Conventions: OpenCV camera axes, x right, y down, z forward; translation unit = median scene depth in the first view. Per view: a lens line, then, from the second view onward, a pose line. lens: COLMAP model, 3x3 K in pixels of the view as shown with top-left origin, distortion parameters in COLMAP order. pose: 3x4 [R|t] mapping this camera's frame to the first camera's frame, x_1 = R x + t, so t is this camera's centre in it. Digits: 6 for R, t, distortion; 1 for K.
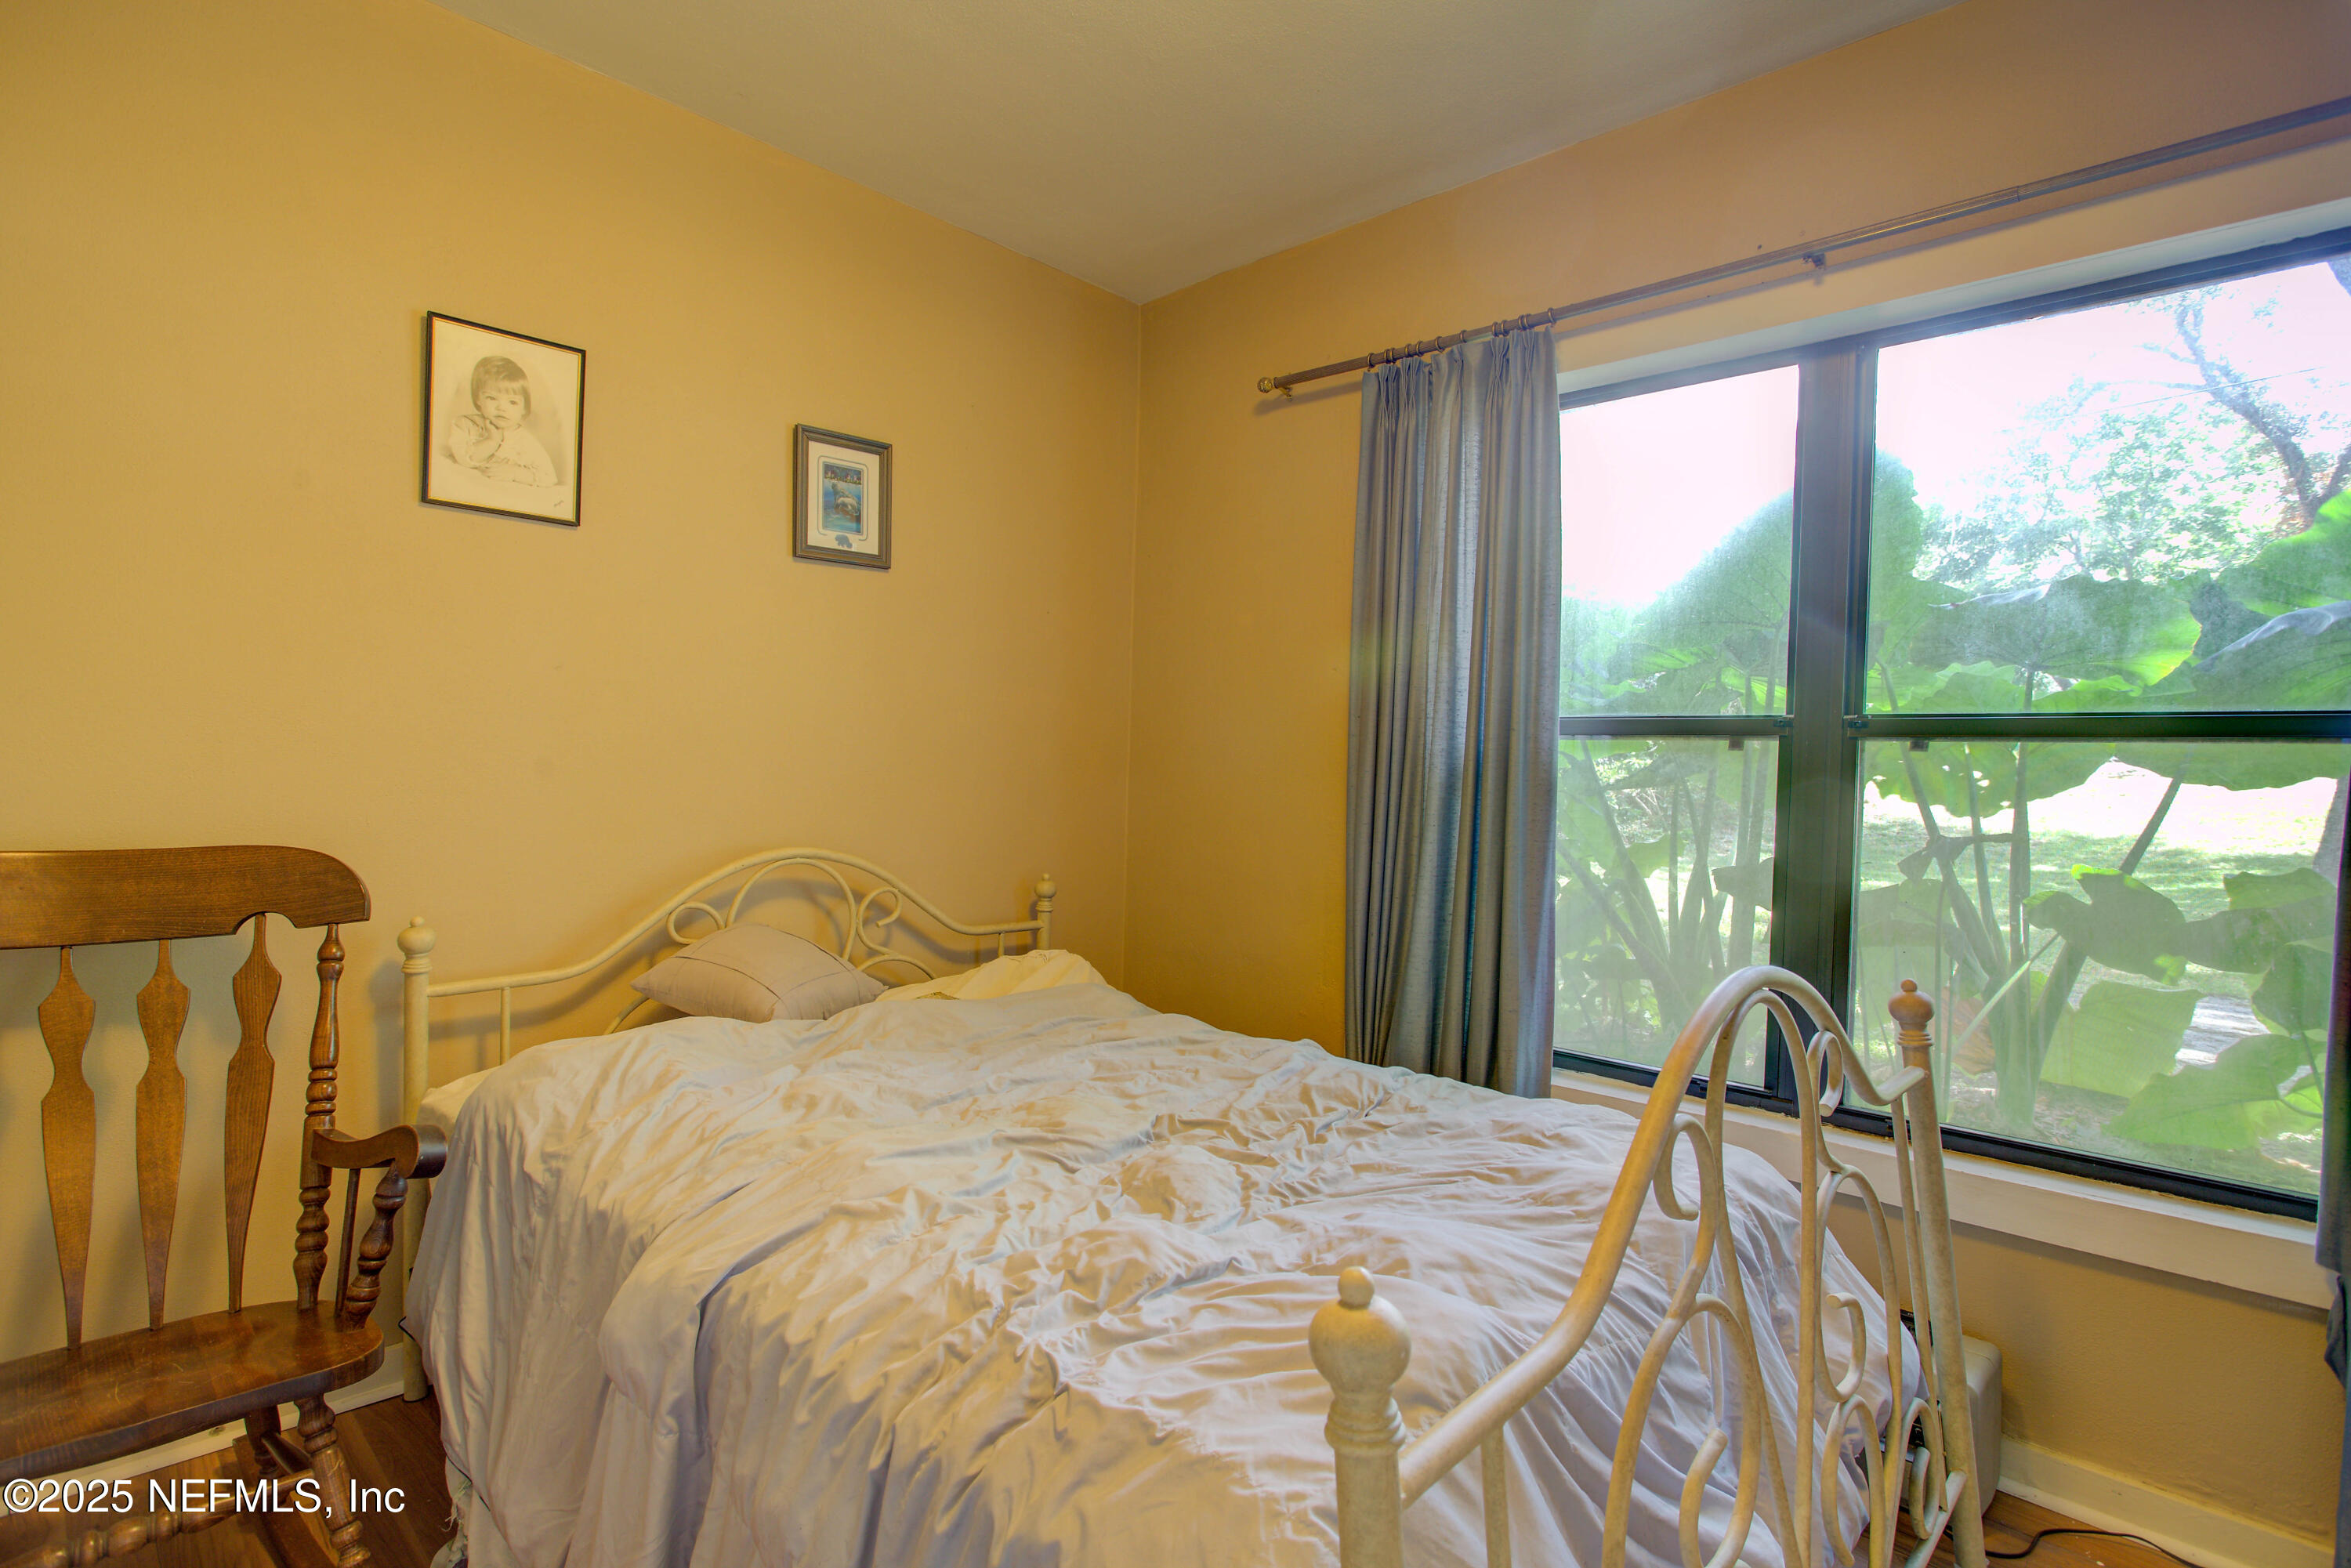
lens RADIAL K [[1164.2, 0, 1166.8], [0, 1164.2, 784.2], [0, 0, 1]] dist [-0.024779, 0.009238]
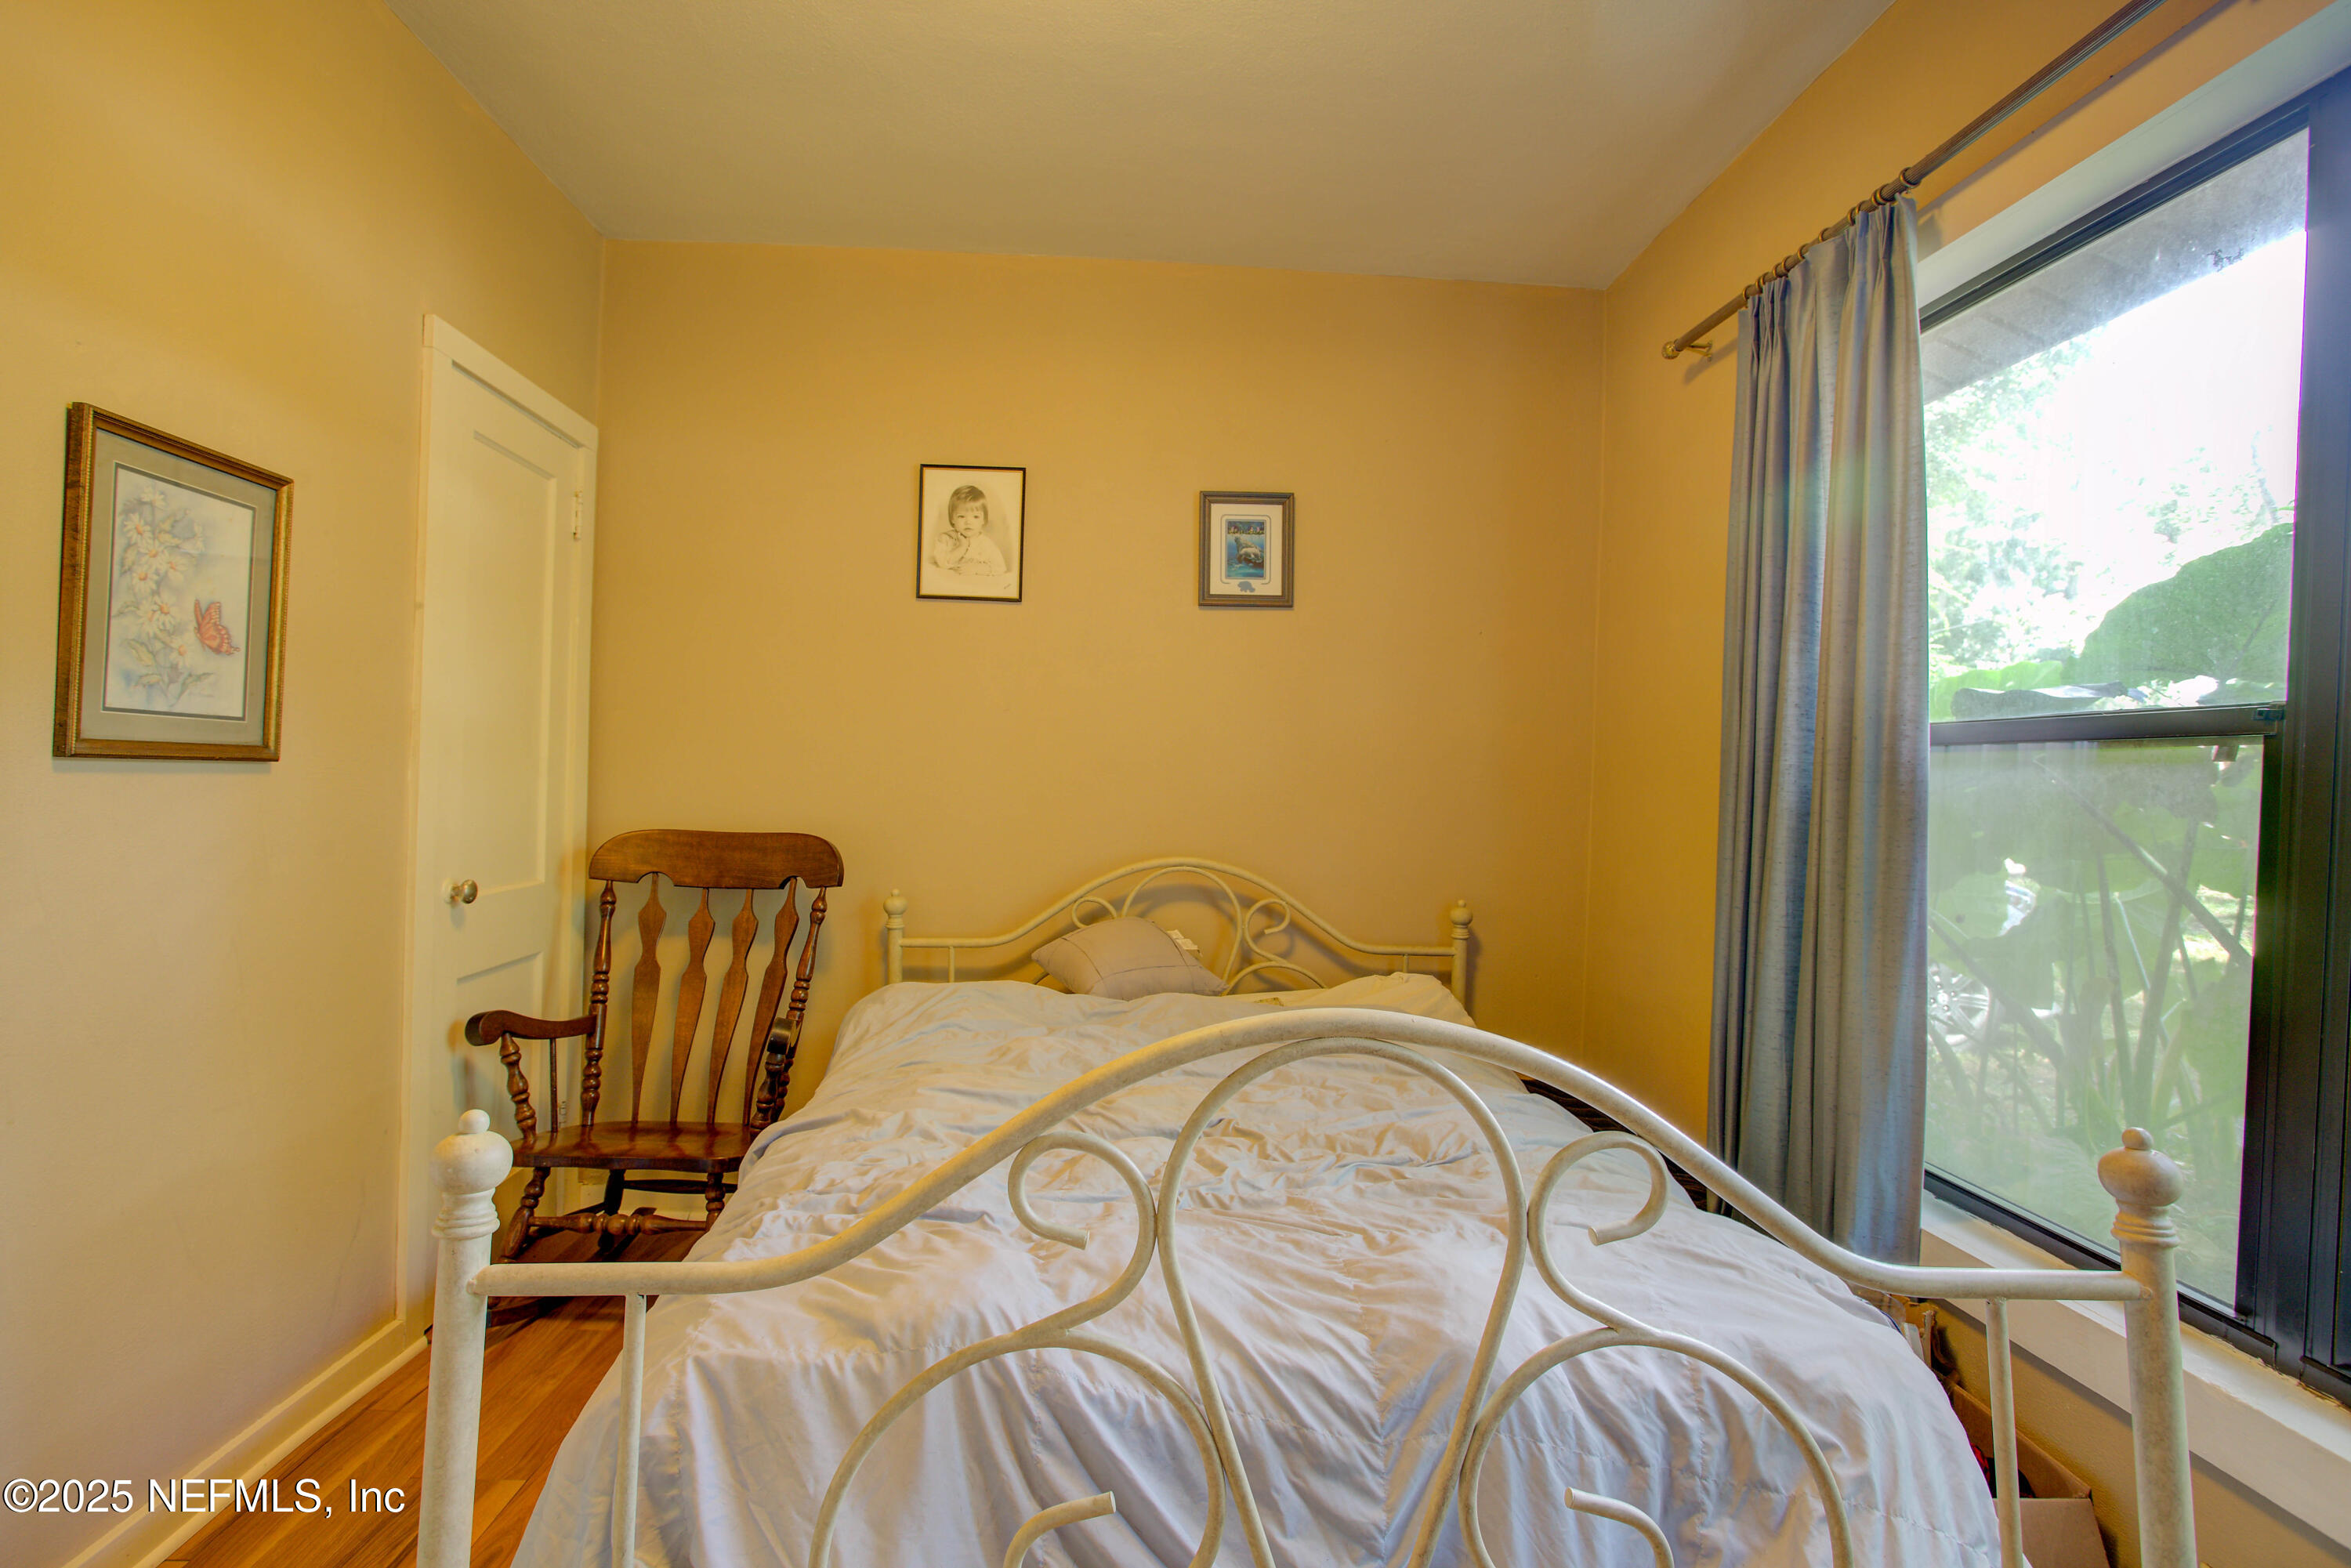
lens RADIAL K [[1164.2, 0, 1166.8], [0, 1164.2, 784.2], [0, 0, 1]] dist [-0.024779, 0.009238]
pose [[0.730057, -0.000072, -0.683386, 0.497366], [-0.021729, 0.999492, -0.023318, 0.010132], [0.683040, 0.031872, 0.729685, 0.153979]]
